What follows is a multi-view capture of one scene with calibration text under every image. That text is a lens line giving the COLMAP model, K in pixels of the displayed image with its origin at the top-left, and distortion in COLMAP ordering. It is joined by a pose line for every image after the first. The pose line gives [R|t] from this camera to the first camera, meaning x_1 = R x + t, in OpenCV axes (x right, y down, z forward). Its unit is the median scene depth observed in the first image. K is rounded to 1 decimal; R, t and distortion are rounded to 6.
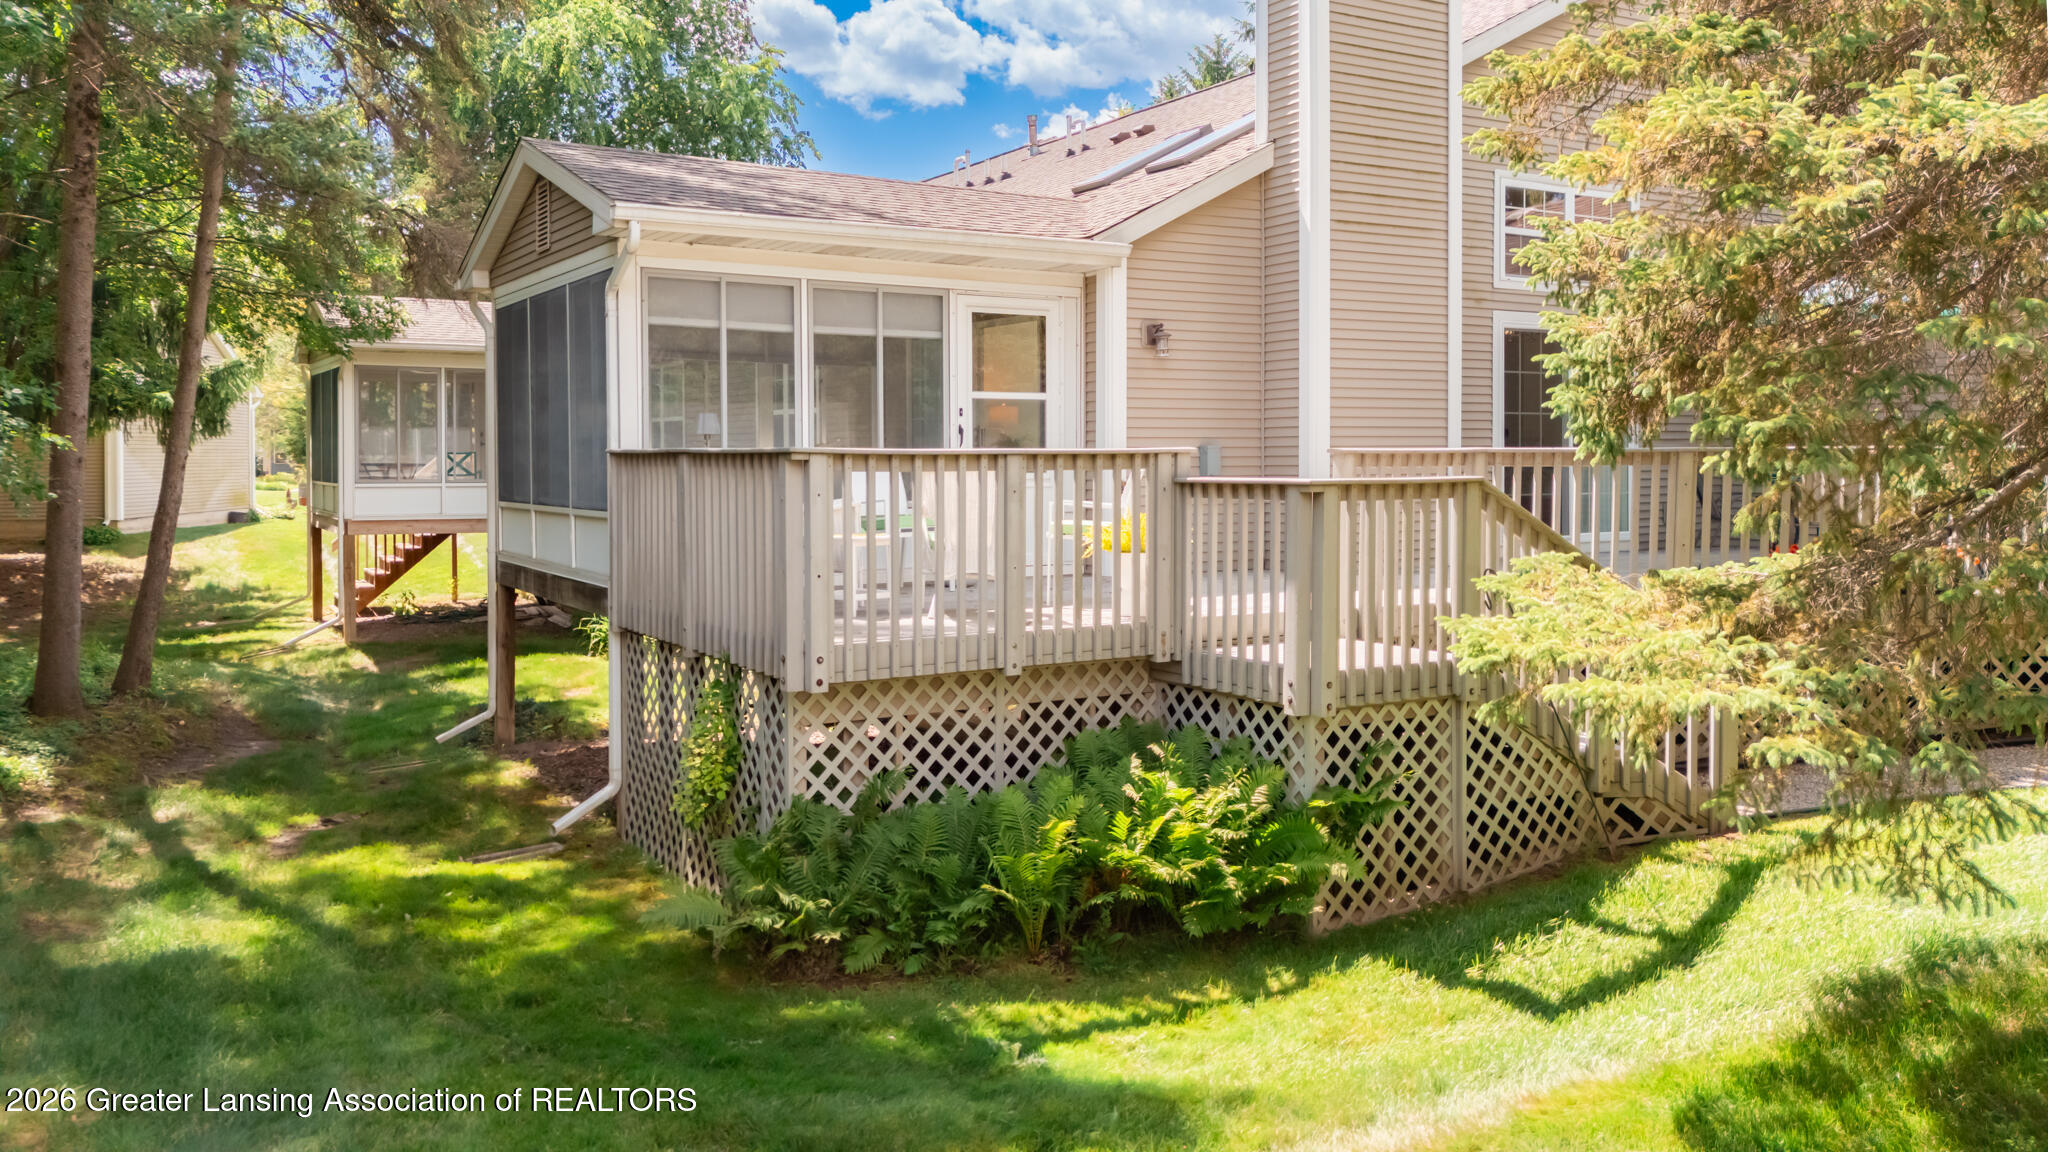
lens RADIAL K [[1527.1, 0, 1011.9], [0, 1527.1, 460.2], [0, 0, 1]] dist [0.066495, 0.001429]
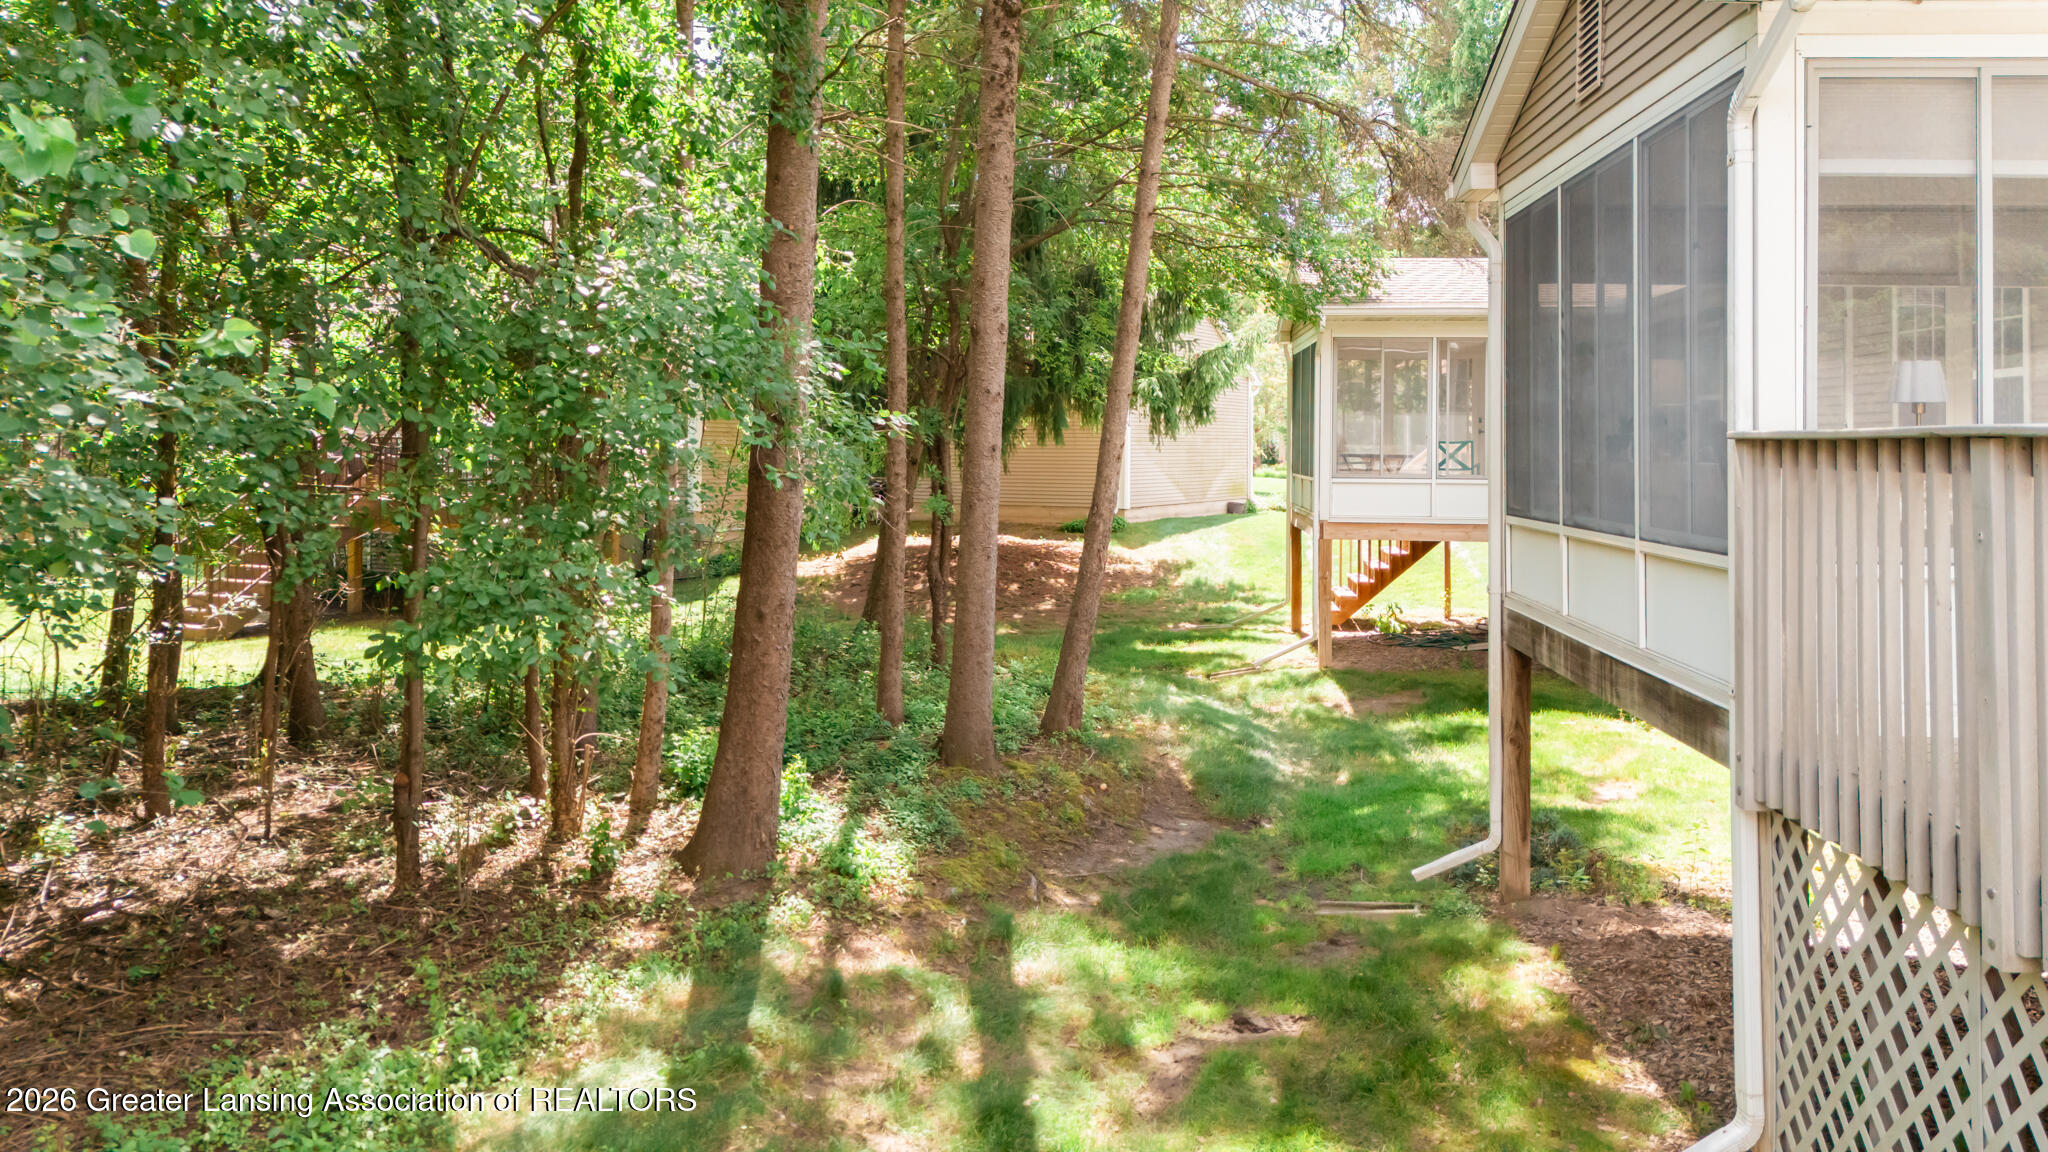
lens RADIAL K [[1527.1, 0, 1011.9], [0, 1527.1, 460.2], [0, 0, 1]] dist [0.066495, 0.001429]
pose [[0.809634, 0.010758, -0.586836, -0.083841], [-0.007391, 0.999940, 0.008135, -0.000075], [0.586888, -0.002249, 0.809665, 0.243121]]
